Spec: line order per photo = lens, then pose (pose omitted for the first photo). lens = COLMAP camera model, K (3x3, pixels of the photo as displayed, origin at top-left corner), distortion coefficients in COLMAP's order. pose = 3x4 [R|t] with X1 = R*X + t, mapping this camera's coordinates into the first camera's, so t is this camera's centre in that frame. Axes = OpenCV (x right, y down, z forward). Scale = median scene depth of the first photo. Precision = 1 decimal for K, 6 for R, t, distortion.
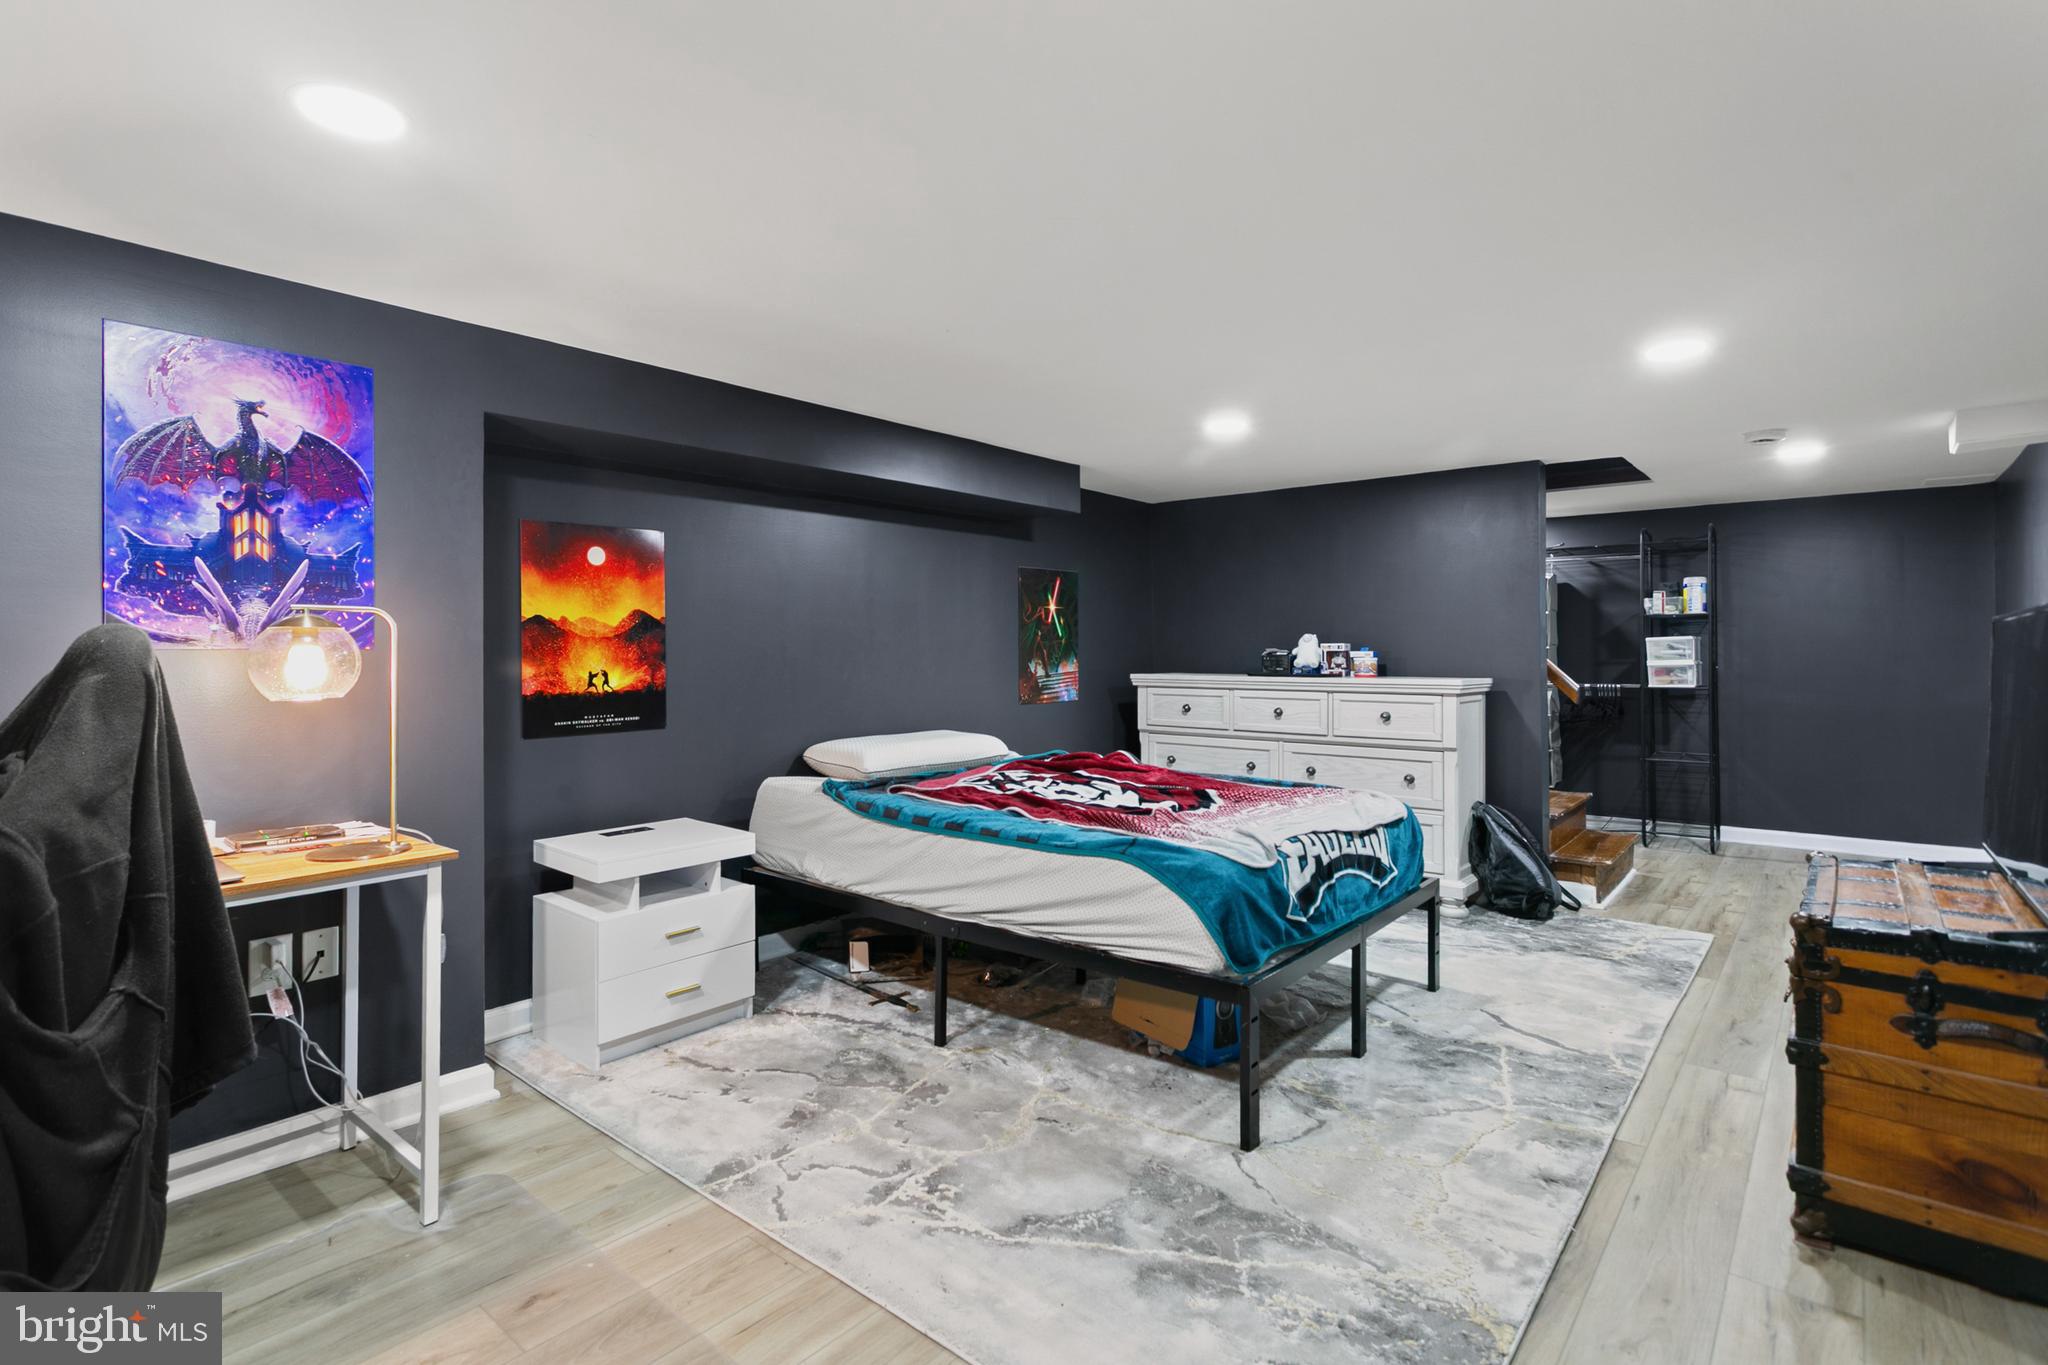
lens RADIAL K [[973.0, 0, 1014.7], [0, 973.0, 625.1], [0, 0, 1]] dist [0.002160, 0.000598]
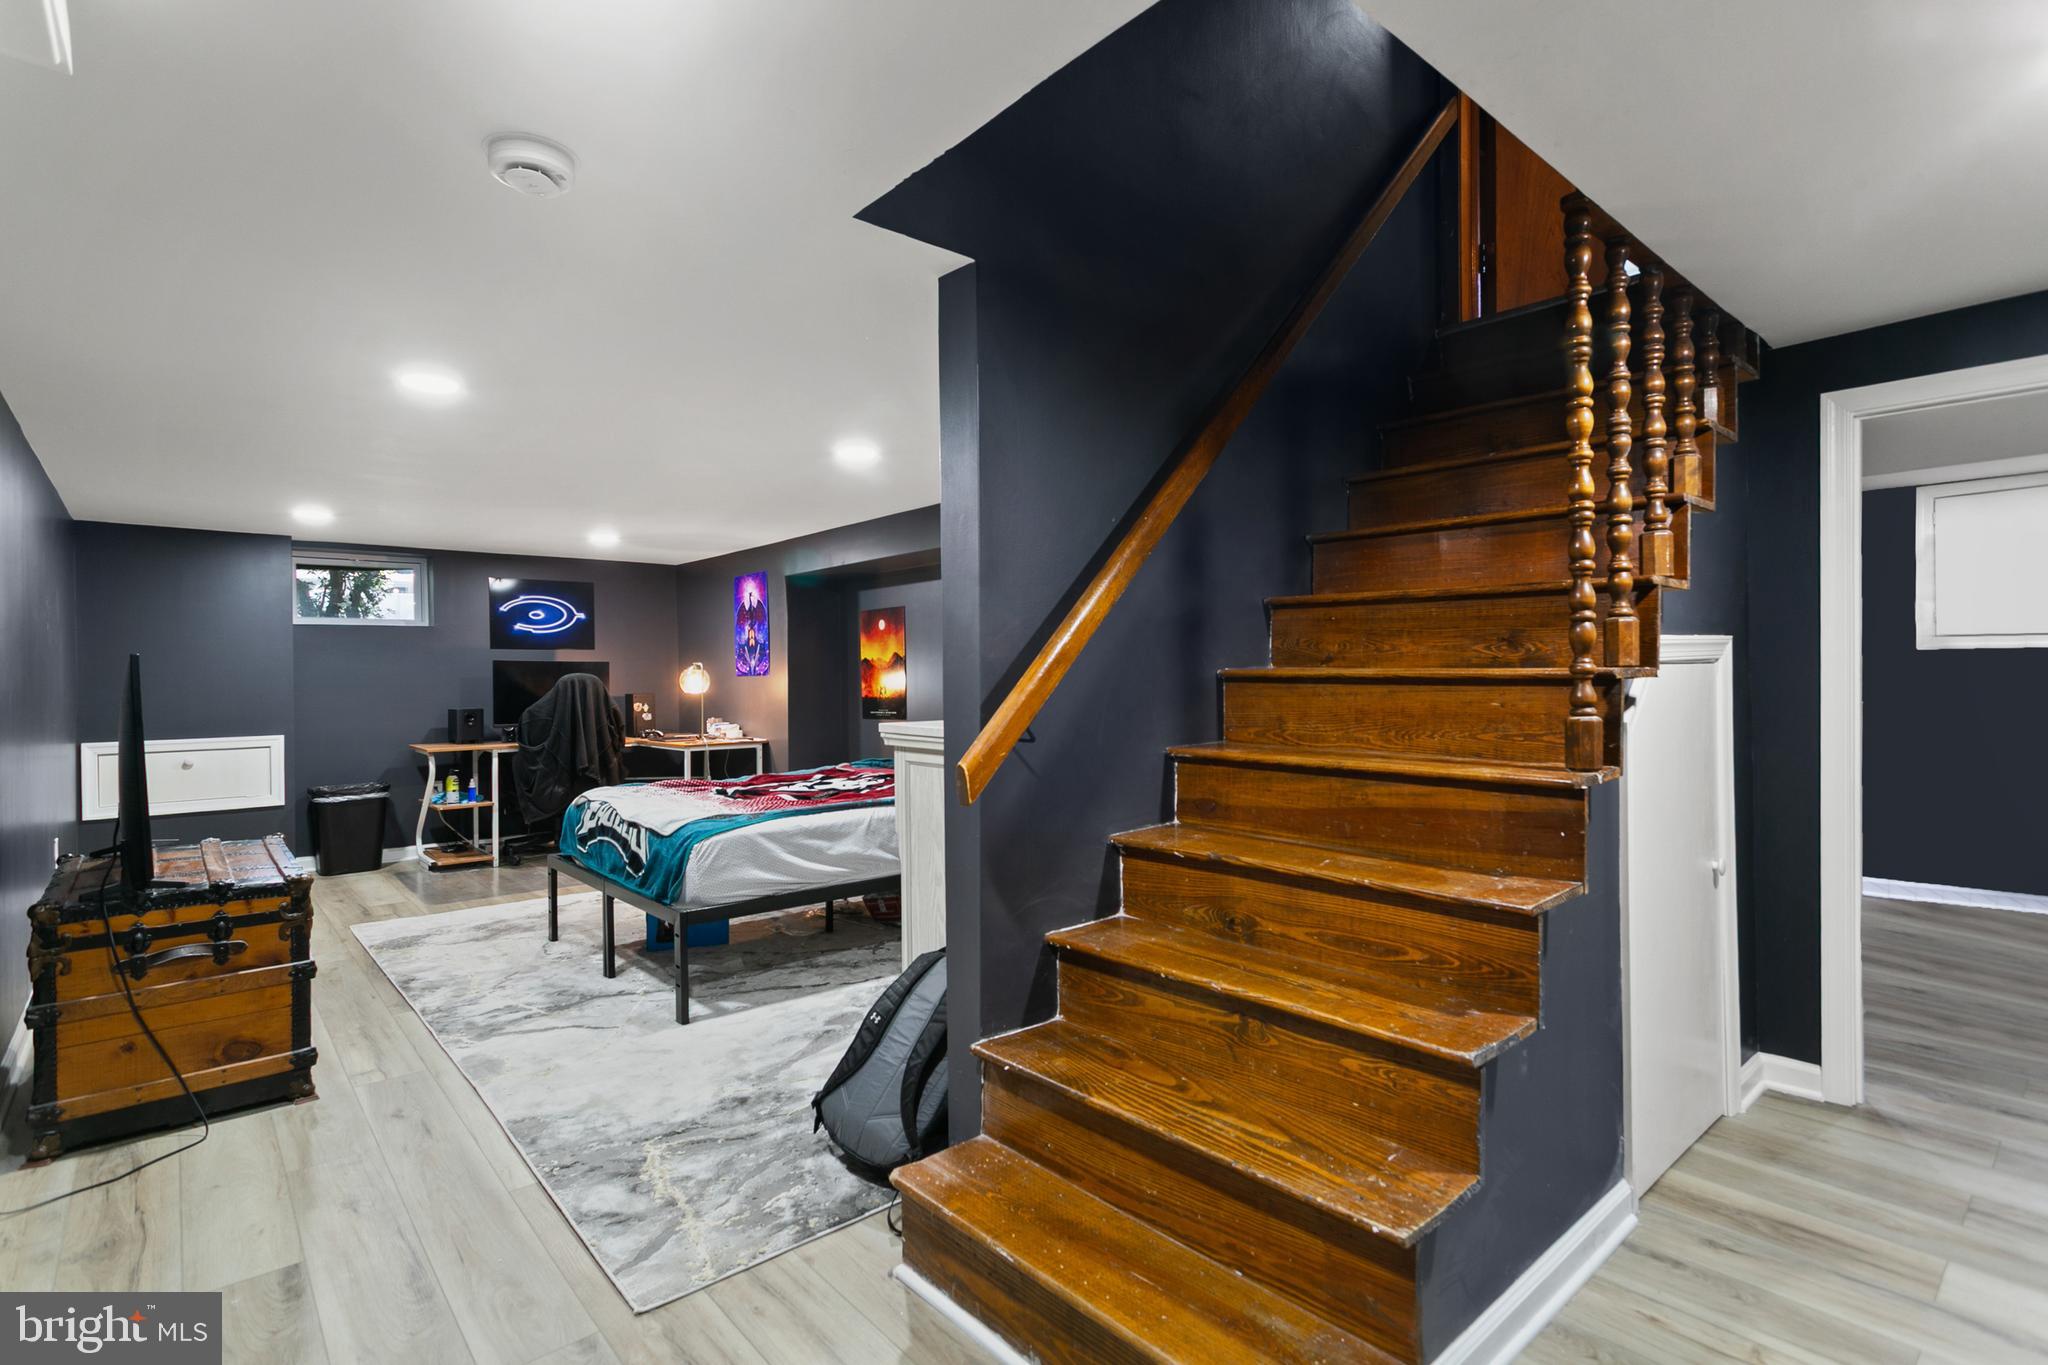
lens RADIAL K [[983.6, 0, 1023.0], [0, 983.6, 662.8], [0, 0, 1]] dist [0.002283, -0.000092]
pose [[-0.145092, -0.008370, -0.989383, 1.572539], [0.035891, 0.999262, -0.013716, 0.042173], [0.988767, -0.037500, -0.144684, 1.722655]]
